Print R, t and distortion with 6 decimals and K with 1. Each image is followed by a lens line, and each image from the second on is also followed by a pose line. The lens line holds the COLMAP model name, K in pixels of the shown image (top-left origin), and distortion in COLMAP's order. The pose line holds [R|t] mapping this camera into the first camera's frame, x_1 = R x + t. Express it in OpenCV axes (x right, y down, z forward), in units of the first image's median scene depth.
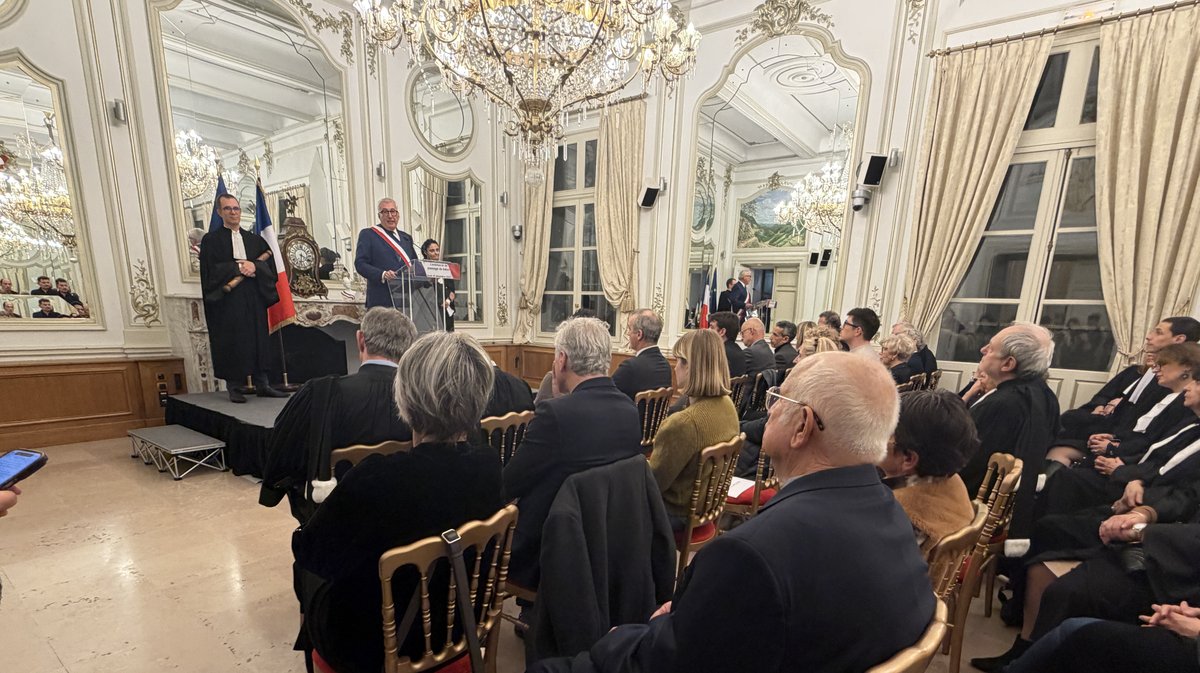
lens RADIAL K [[590.7, 0, 597.3], [0, 590.7, 448.9], [0, 0, 1]] dist [0.011292, -0.005126]
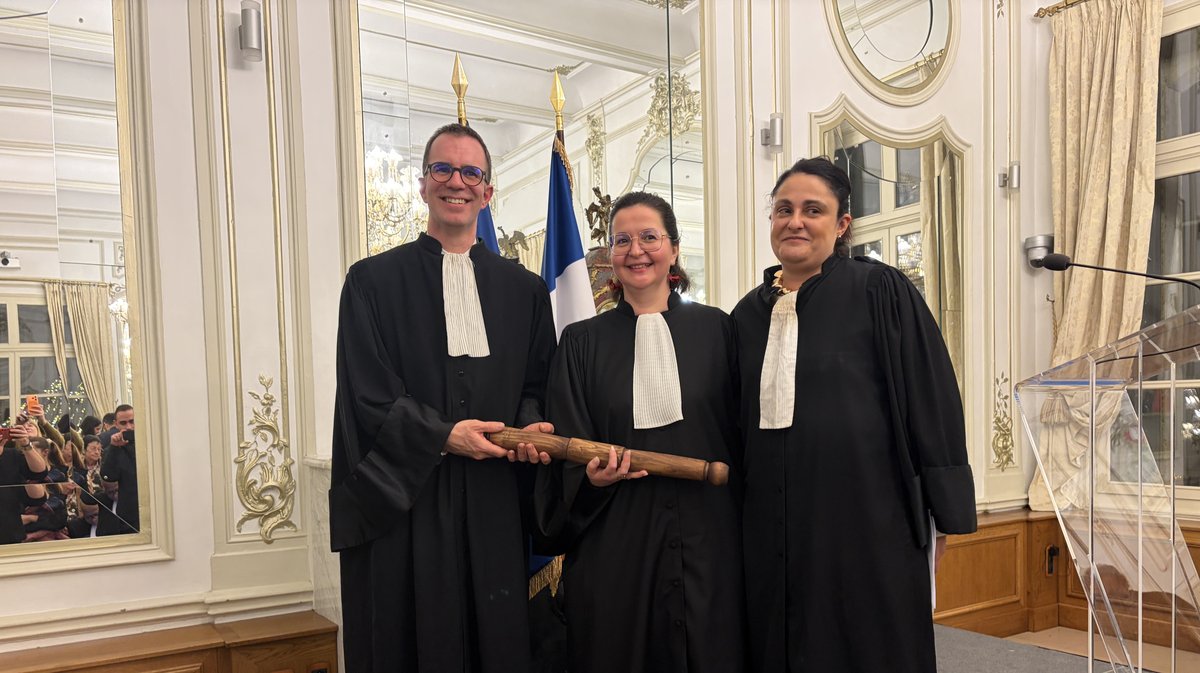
lens RADIAL K [[912.0, 0, 593.7], [0, 912.0, 442.1], [0, 0, 1]] dist [0.034881, -0.039619]
pose [[0.939832, -0.037915, -0.339526, -0.346697], [-0.027757, 0.982063, -0.186501, -0.163920], [0.340507, 0.184704, 0.921922, 0.504804]]
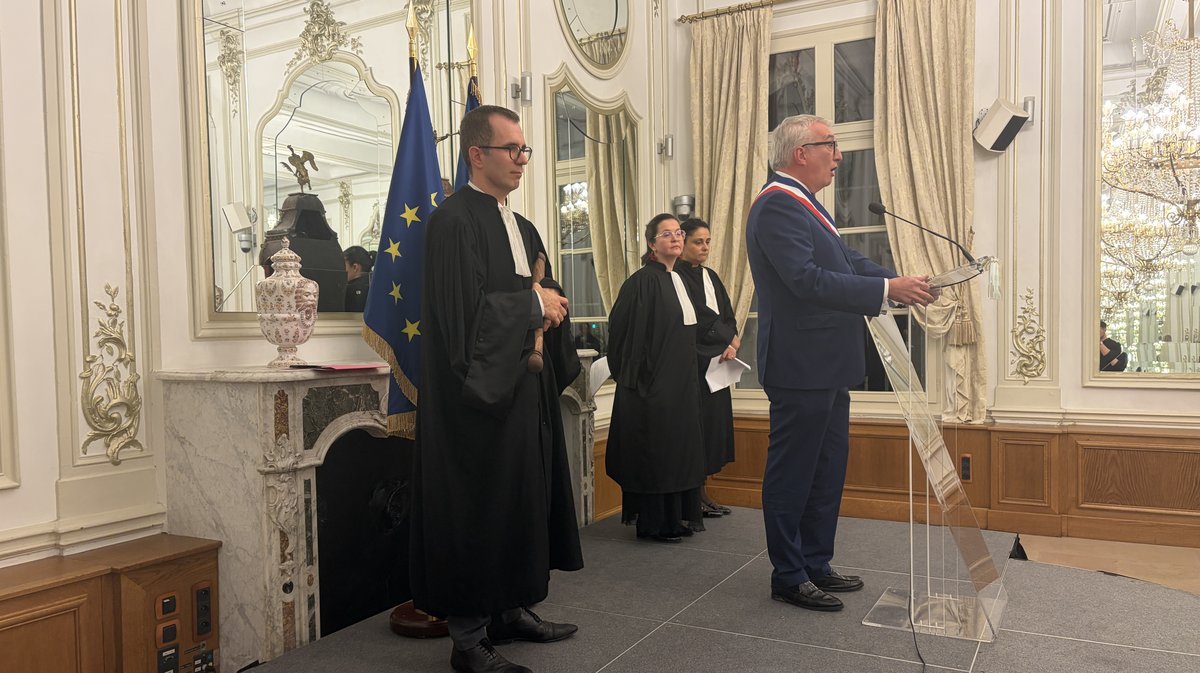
lens RADIAL K [[912.0, 0, 613.1], [0, 912.0, 358.7], [0, 0, 1]] dist [0.034881, -0.039619]
pose [[0.984163, -0.053550, 0.168982, -0.548831], [0.085828, 0.978038, -0.189935, -0.135739], [-0.155100, 0.201431, 0.967145, 0.396996]]
